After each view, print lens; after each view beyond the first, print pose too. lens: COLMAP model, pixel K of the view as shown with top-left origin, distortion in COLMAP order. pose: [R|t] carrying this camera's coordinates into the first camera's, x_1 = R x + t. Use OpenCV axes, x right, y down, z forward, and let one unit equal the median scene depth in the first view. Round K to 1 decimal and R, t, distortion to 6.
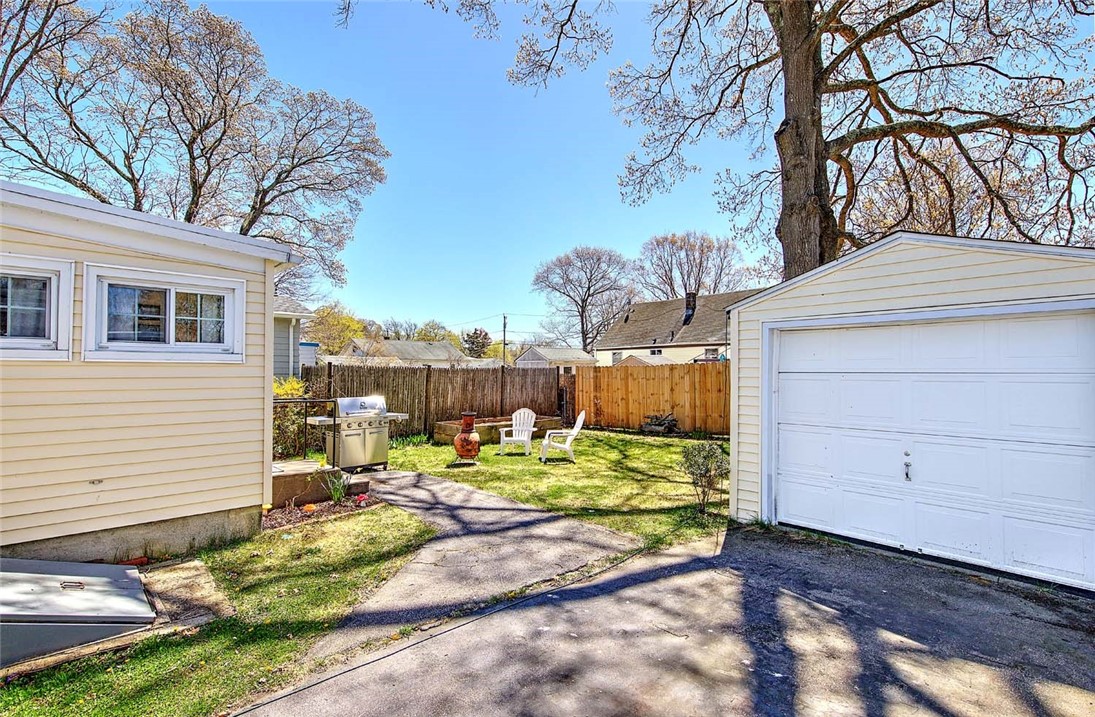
lens RADIAL K [[511.8, 0, 545.8], [0, 511.8, 358.7], [0, 0, 1]] dist [-0.000965, -0.002305]
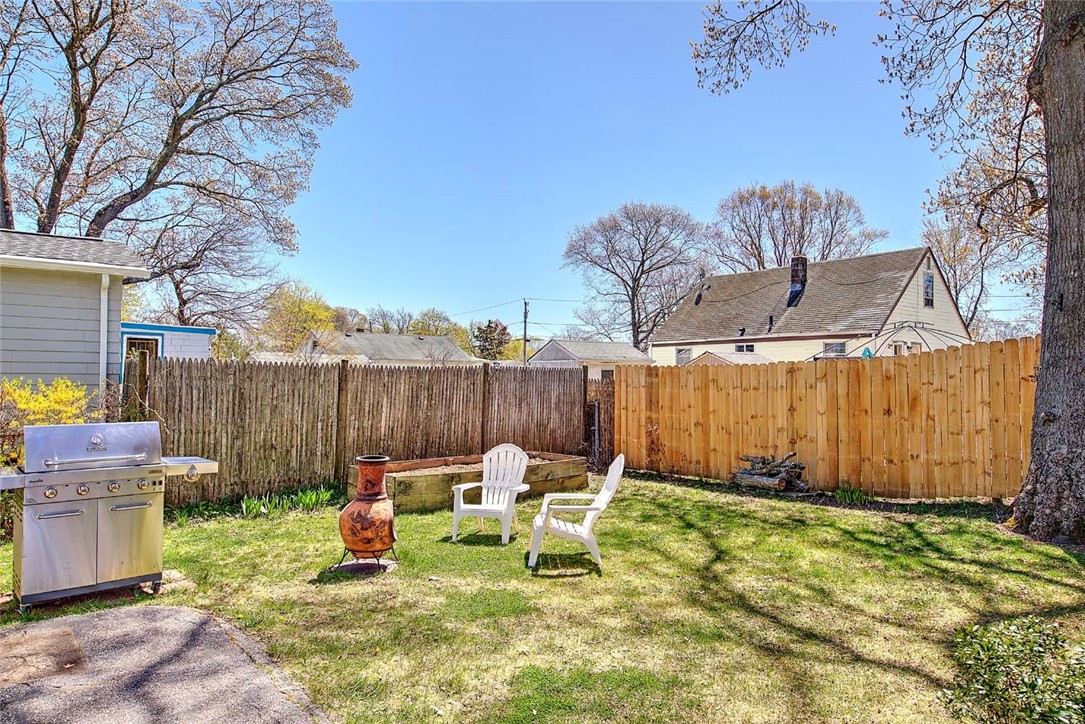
lens RADIAL K [[666.5, 0, 549.0], [0, 666.5, 366.7], [0, 0, 1]] dist [0.000780, -0.005321]
pose [[0.998408, 0.006711, -0.056005, 0.031945], [-0.006352, 0.999958, 0.006587, 0.013915], [0.056047, -0.006221, 0.998409, 0.305830]]
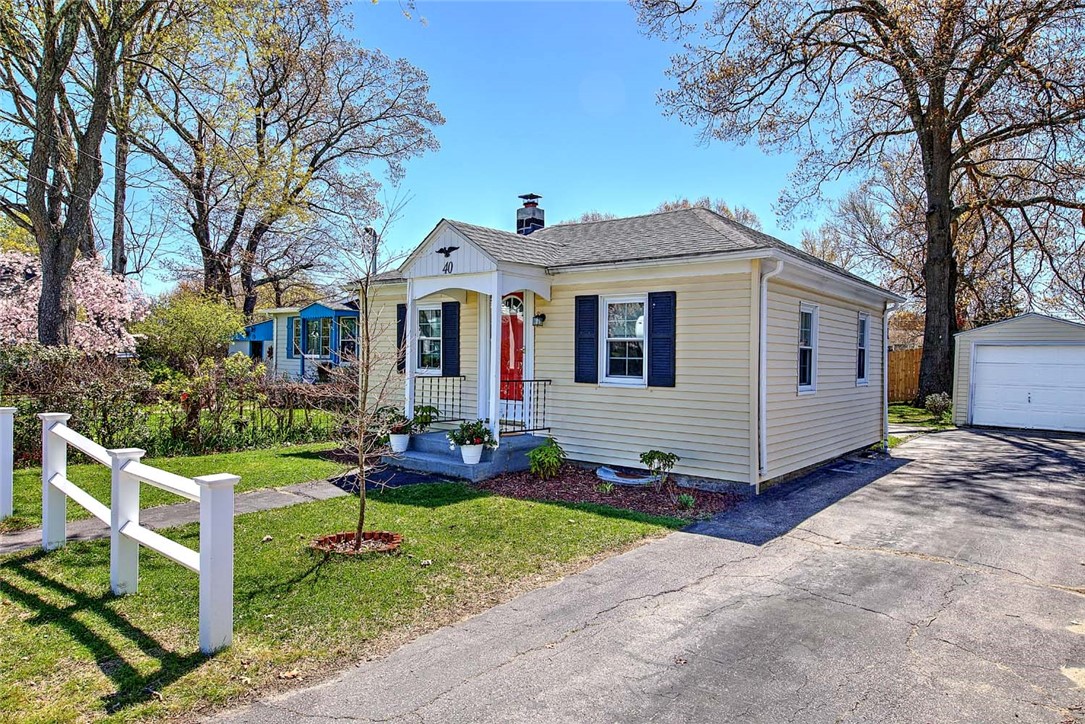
lens RADIAL K [[692.0, 0, 546.0], [0, 692.0, 355.3], [0, 0, 1]] dist [-0.006887, -0.001650]
pose [[0.989958, 0.018653, 0.140124, -0.855550], [-0.022015, 0.999505, 0.022479, -0.014513], [-0.139635, -0.025338, 0.989879, -0.822307]]
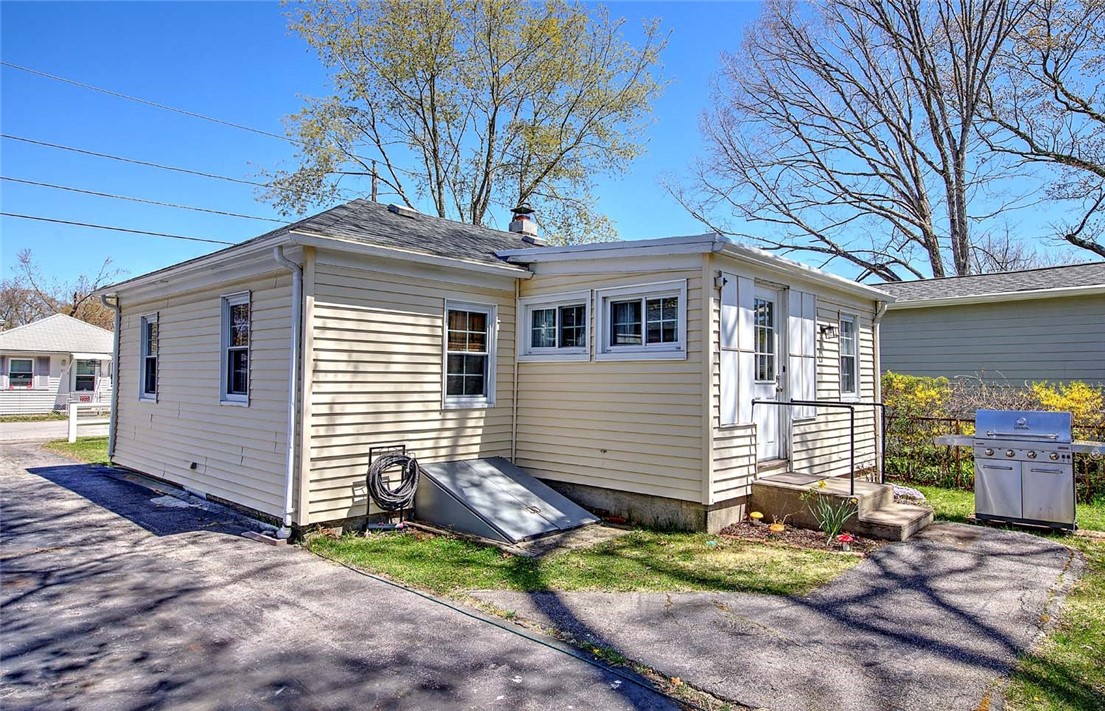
lens RADIAL K [[646.0, 0, 568.3], [0, 646.0, 358.6], [0, 0, 1]] dist [0.012214, 0.000053]
pose [[0.082881, -0.038992, -0.995796, 0.268195], [0.024728, 0.999007, -0.037059, 0.019488], [0.996253, -0.021552, 0.083763, 0.253937]]
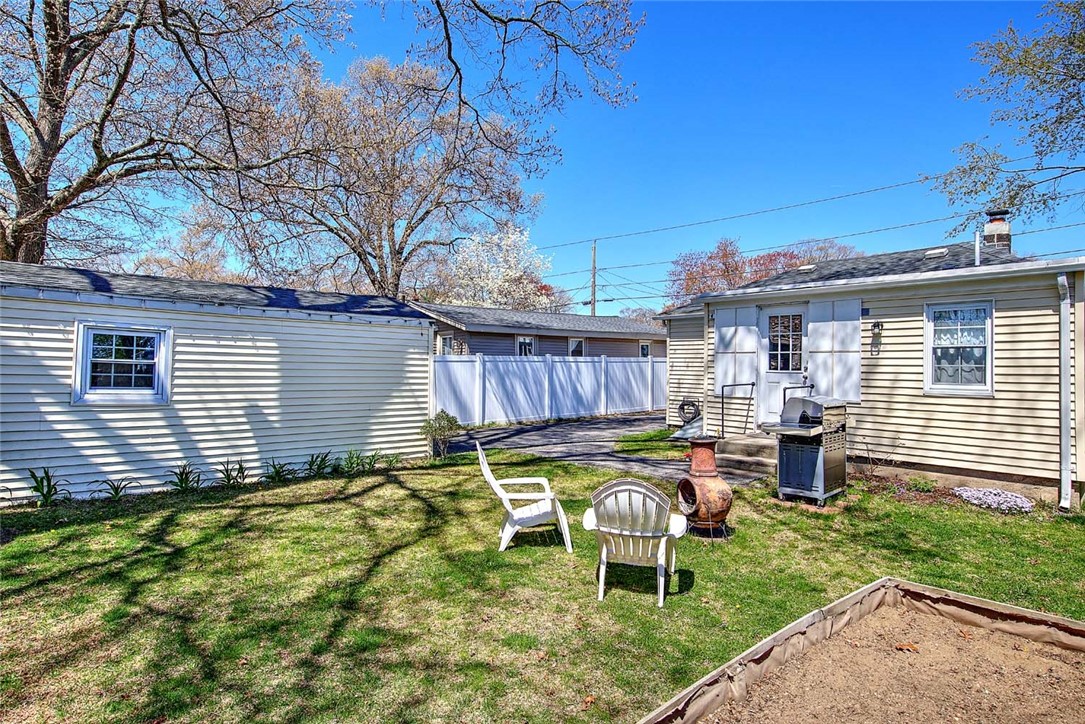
lens RADIAL K [[574.3, 0, 537.1], [0, 574.3, 366.1], [0, 0, 1]] dist [0.003997, 0.000376]
pose [[-0.999873, -0.014767, 0.006000, 0.027834], [-0.014942, 0.999433, -0.030158, 0.043222], [-0.005551, -0.030243, -0.999527, 1.205422]]
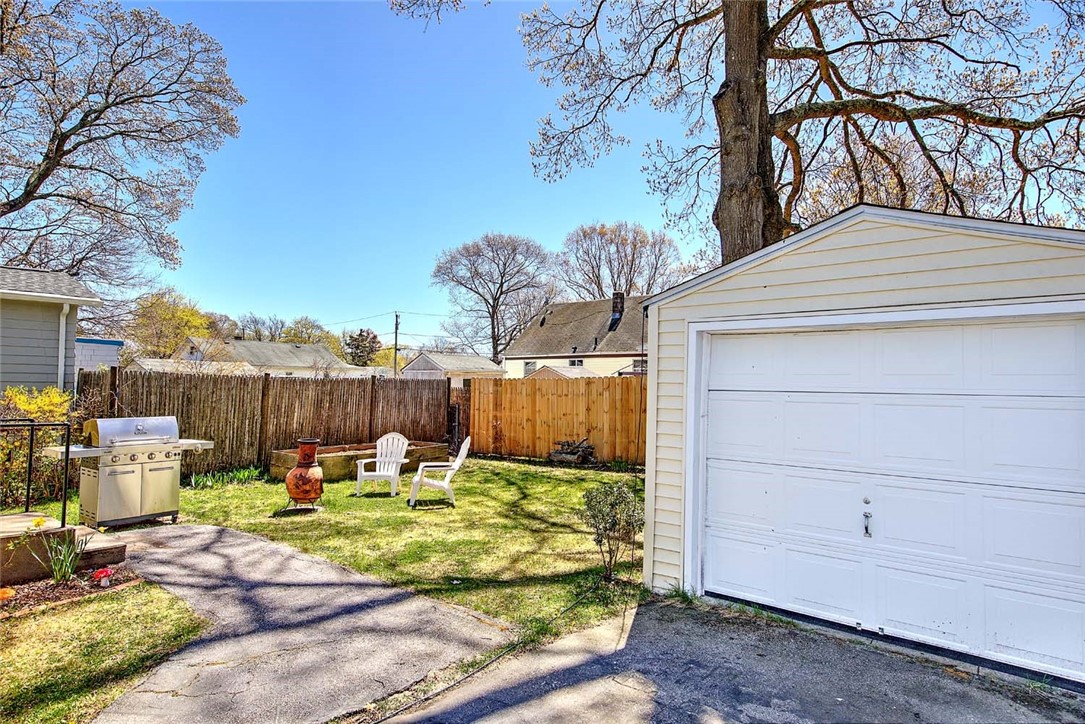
lens RADIAL K [[611.4, 0, 547.1], [0, 611.4, 362.2], [0, 0, 1]] dist [-0.003075, -0.002896]
pose [[0.987933, 0.019989, 0.153585, 0.036550], [-0.018174, 0.999748, -0.013214, 0.000856], [-0.153810, 0.010264, 0.988047, 0.066941]]
